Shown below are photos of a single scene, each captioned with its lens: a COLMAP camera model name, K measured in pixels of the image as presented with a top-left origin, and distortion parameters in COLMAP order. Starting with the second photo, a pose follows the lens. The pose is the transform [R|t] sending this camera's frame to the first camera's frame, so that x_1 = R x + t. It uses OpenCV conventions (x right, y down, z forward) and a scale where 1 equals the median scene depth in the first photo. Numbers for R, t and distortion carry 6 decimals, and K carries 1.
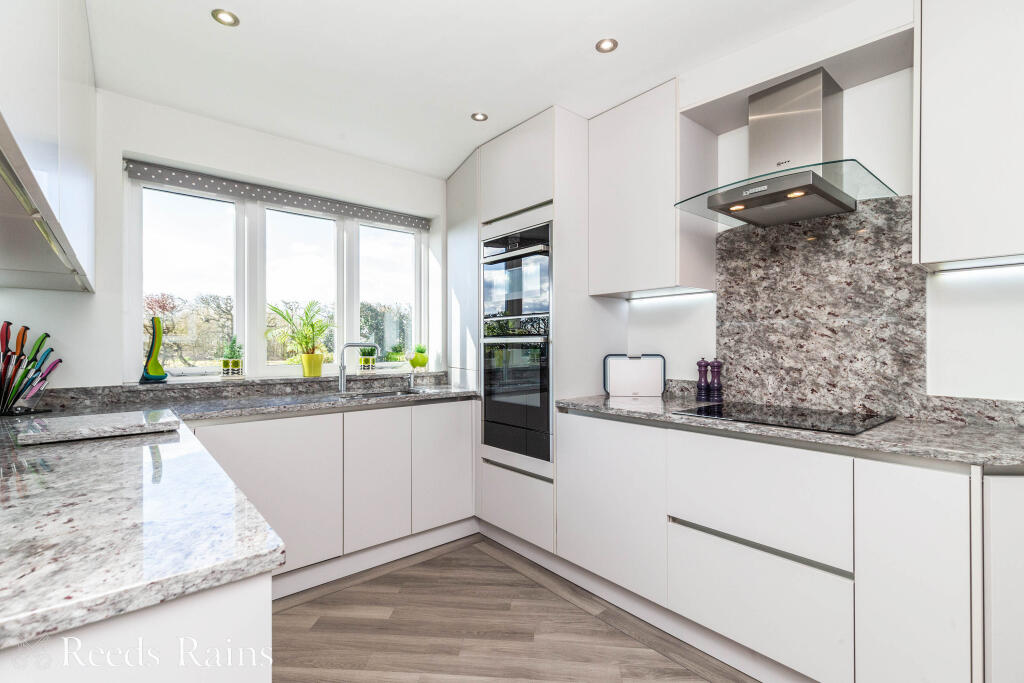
lens RADIAL K [[465.8, 0, 509.5], [0, 465.8, 342.8], [0, 0, 1]] dist [0.008843, -0.000536]
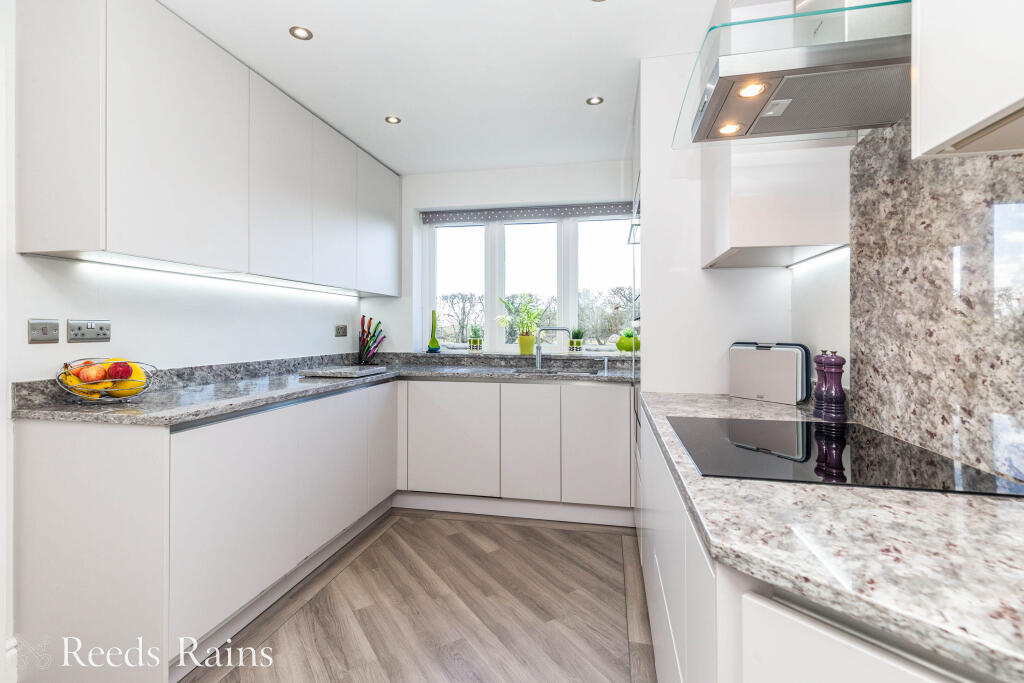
lens RADIAL K [[465.8, 0, 505.8], [0, 465.8, 325.4], [0, 0, 1]] dist [0.008843, -0.000536]
pose [[0.615273, -0.001923, -0.788311, 0.713401], [-0.001553, 0.999992, -0.003652, 0.001183], [0.788312, 0.003471, 0.615266, 0.278526]]
